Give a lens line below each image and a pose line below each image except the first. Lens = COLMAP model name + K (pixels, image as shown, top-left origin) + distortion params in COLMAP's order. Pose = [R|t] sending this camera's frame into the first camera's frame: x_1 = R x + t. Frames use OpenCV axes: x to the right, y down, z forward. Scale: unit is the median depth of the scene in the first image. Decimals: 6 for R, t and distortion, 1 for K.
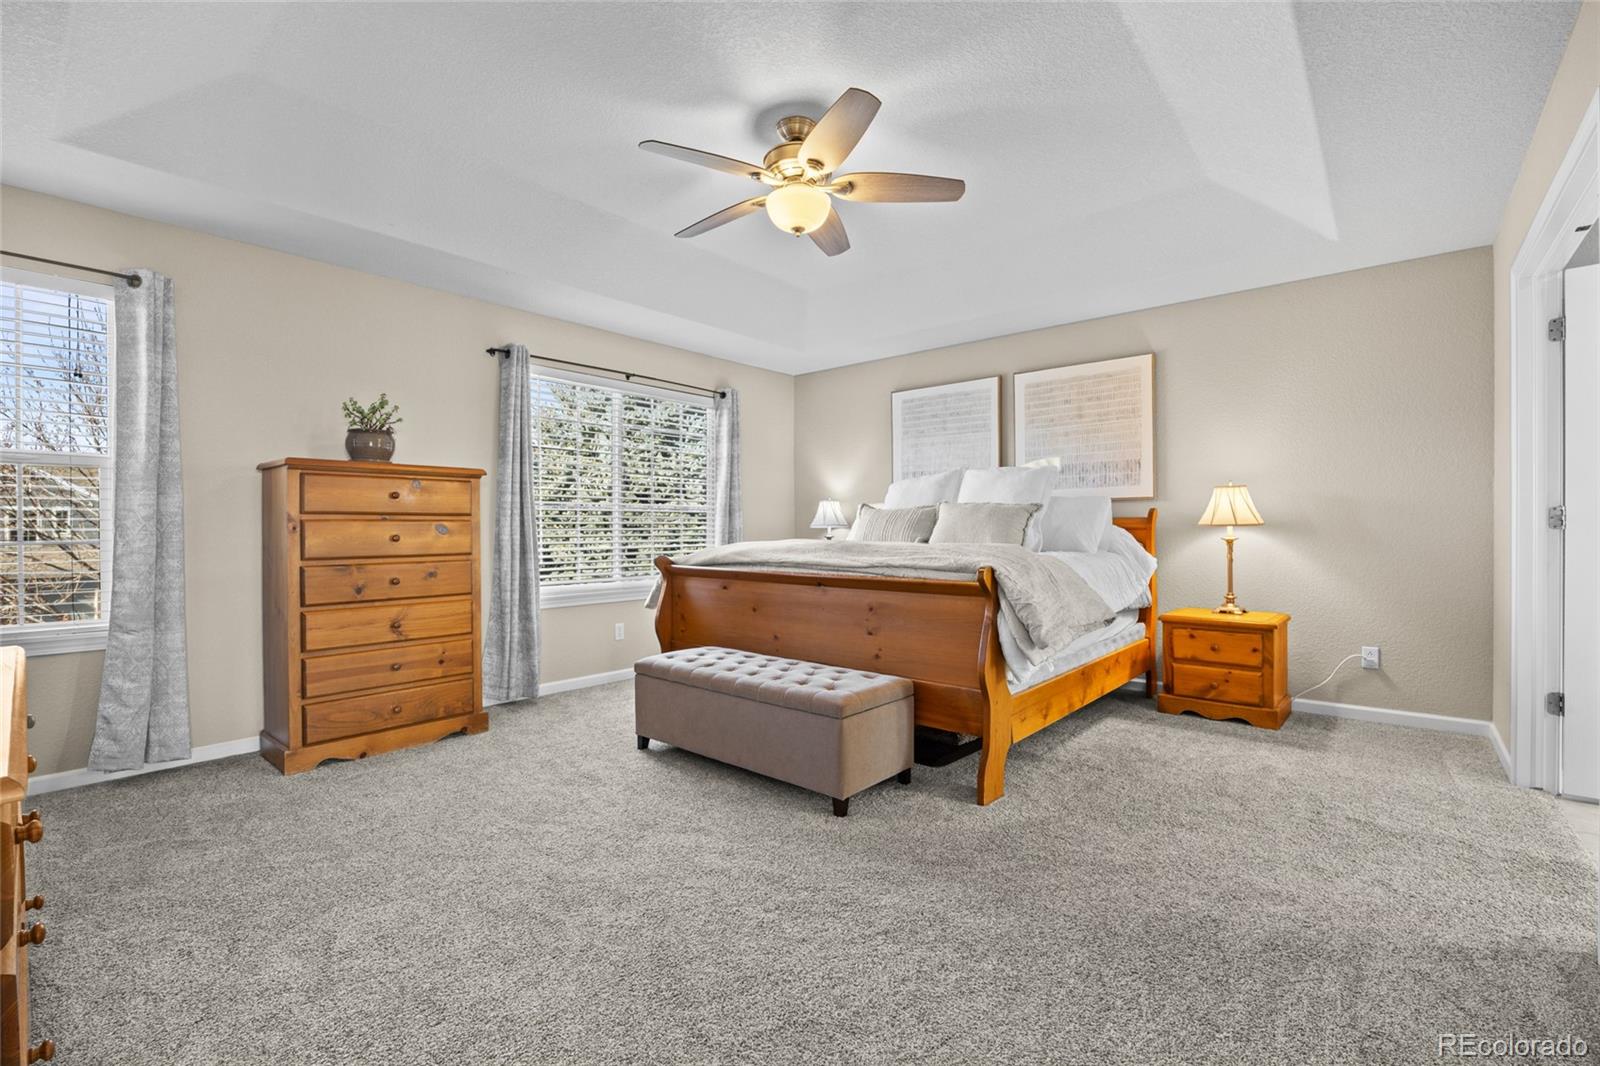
lens RADIAL K [[694.5, 0, 811.8], [0, 694.5, 529.4], [0, 0, 1]] dist [-0.017237, 0.000847]
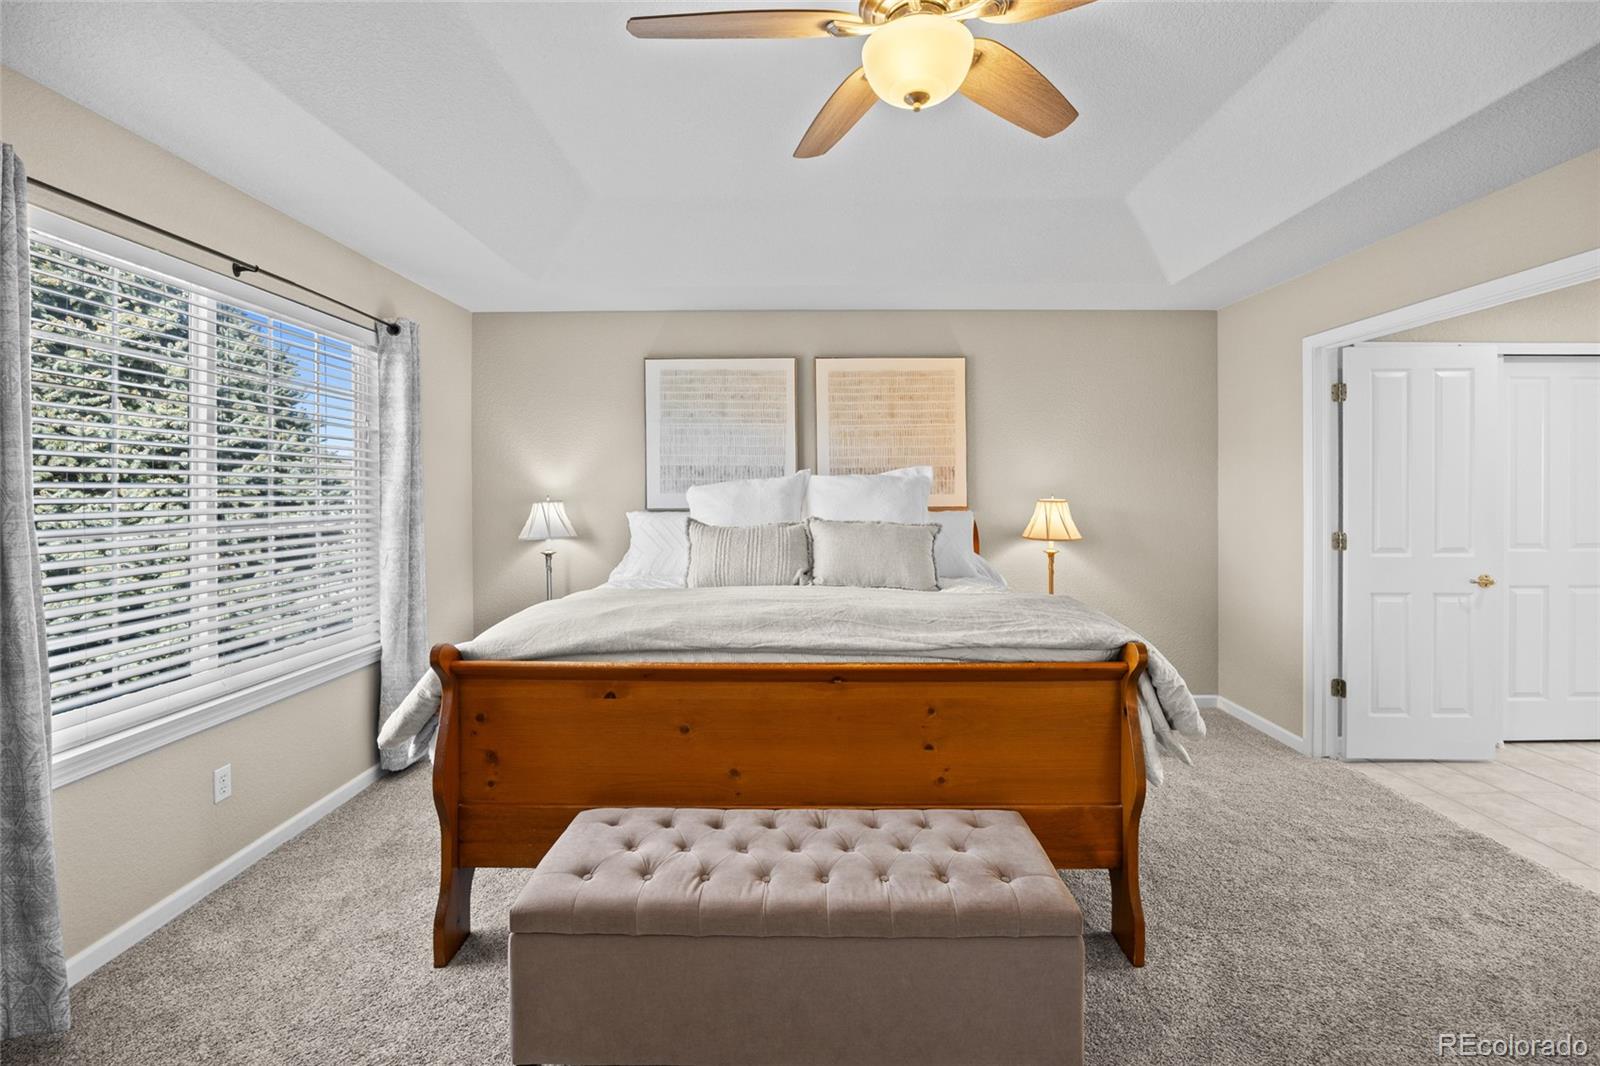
lens RADIAL K [[694.5, 0, 792.7], [0, 694.5, 497.0], [0, 0, 1]] dist [-0.017237, 0.000847]
pose [[0.770408, -0.002819, 0.637545, -0.291572], [0.000031, 0.999990, 0.004384, -0.061178], [-0.637551, -0.003358, 0.770401, 0.385706]]
